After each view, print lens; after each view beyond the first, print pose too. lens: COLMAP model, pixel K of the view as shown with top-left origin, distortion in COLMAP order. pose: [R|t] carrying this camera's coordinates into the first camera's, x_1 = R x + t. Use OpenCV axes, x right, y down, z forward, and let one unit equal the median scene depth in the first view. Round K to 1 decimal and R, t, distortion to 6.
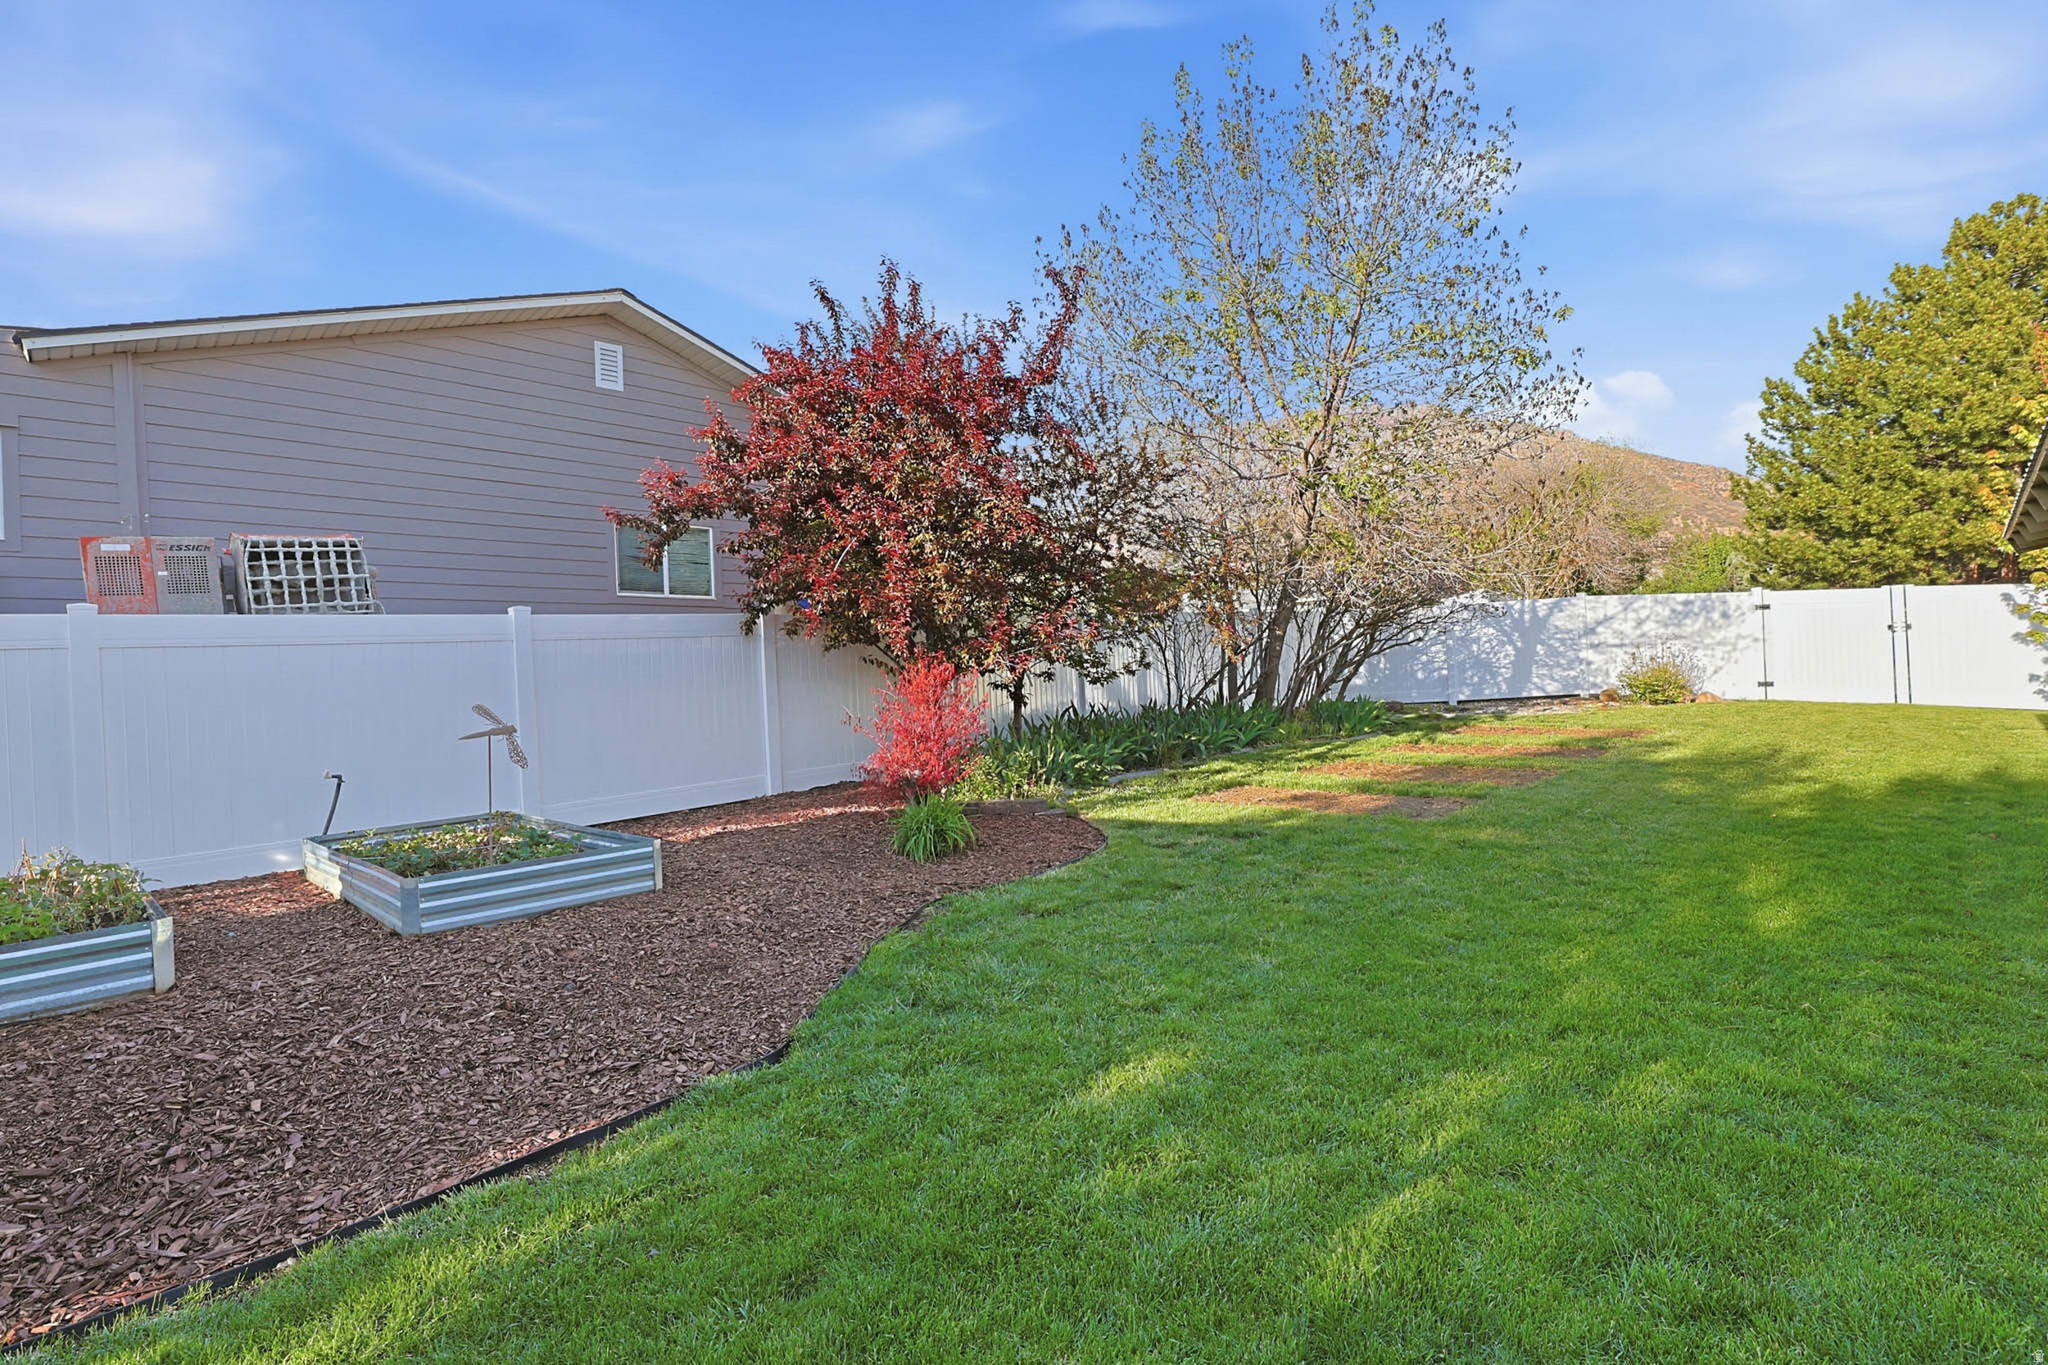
lens RADIAL K [[921.8, 0, 1035.5], [0, 921.8, 692.3], [0, 0, 1]] dist [-0.001468, -0.003557]
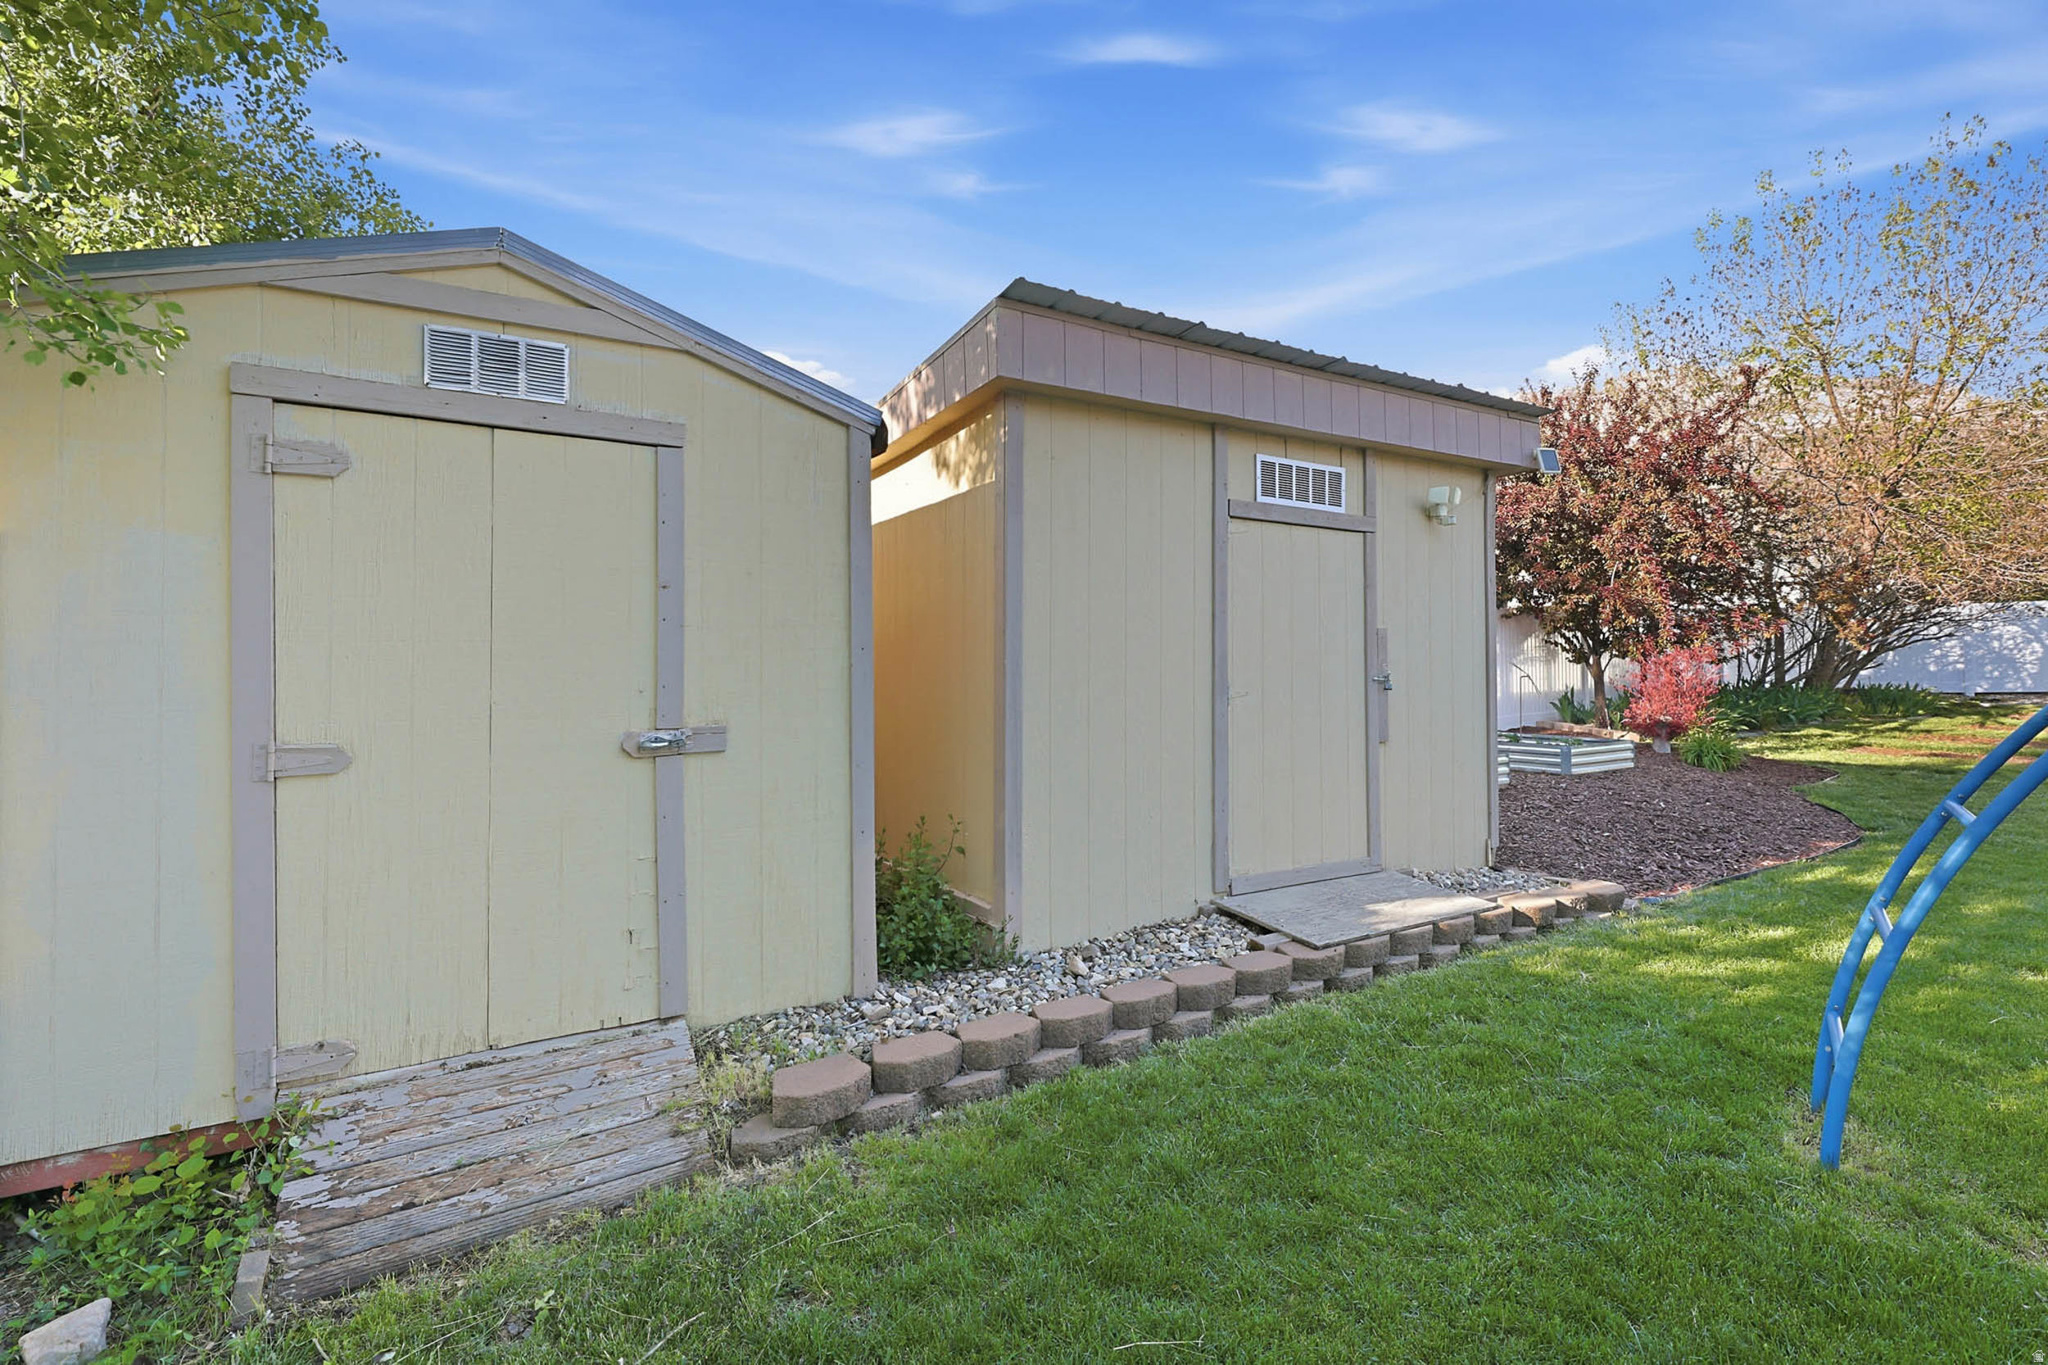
lens RADIAL K [[890.5, 0, 1019.6], [0, 890.5, 664.6], [0, 0, 1]] dist [-0.000161, -0.005299]
pose [[0.960180, 0.033473, -0.277370, -0.199922], [-0.035439, 0.999370, -0.002079, 0.010818], [0.277126, 0.011826, 0.960761, -0.183822]]
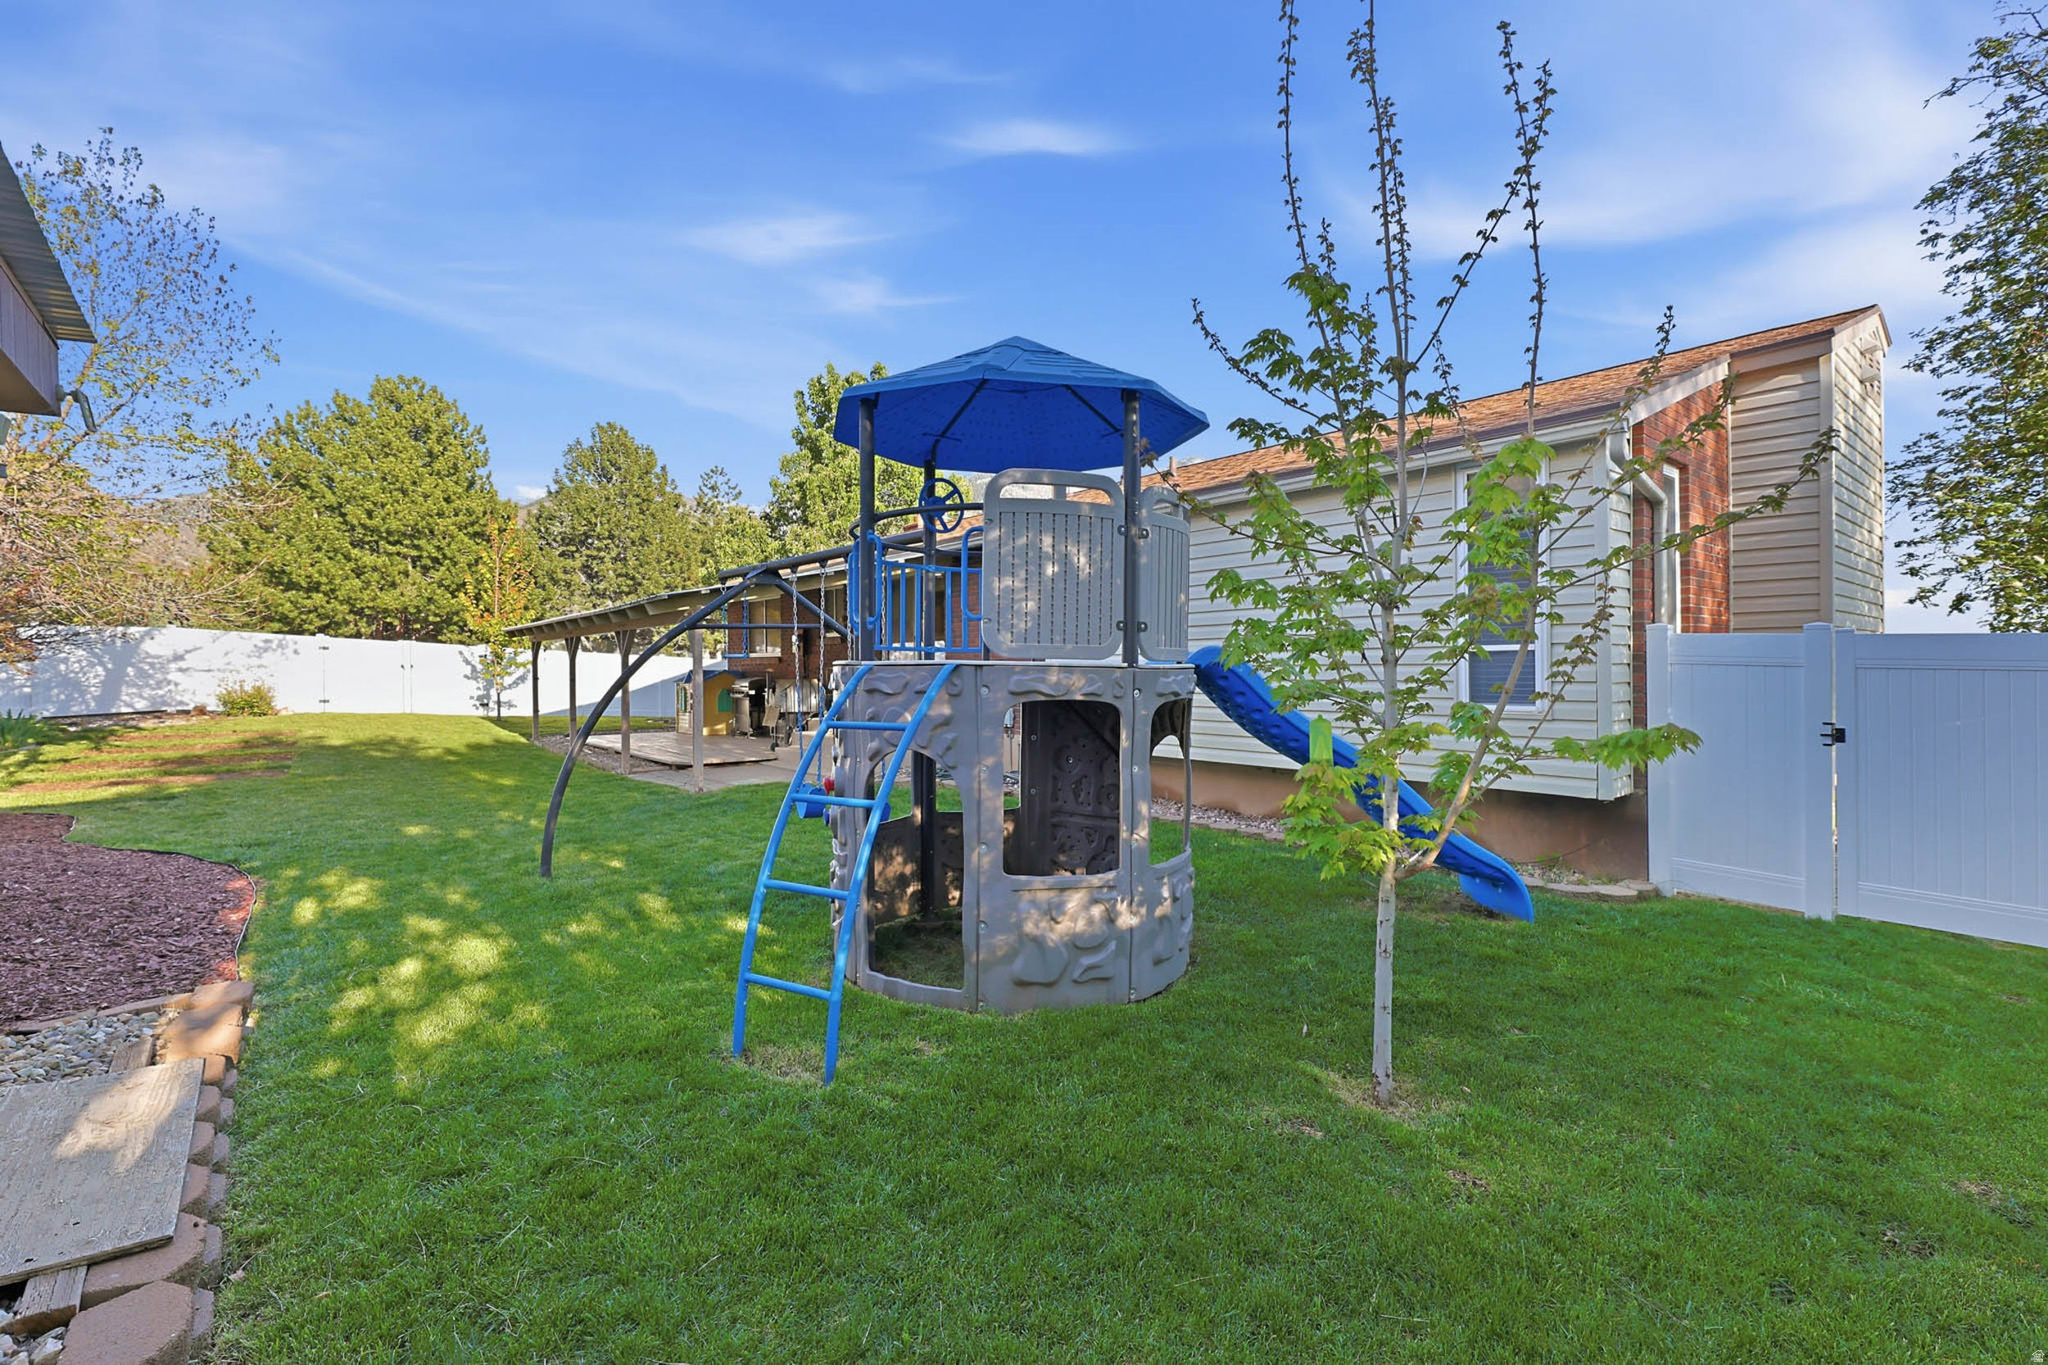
lens RADIAL K [[890.5, 0, 1019.6], [0, 890.5, 664.6], [0, 0, 1]] dist [-0.000161, -0.005299]
pose [[0.098186, 0.045305, 0.994136, -0.260040], [0.016497, 0.998752, -0.047144, 0.009005], [-0.995031, 0.021029, 0.097316, -0.119017]]
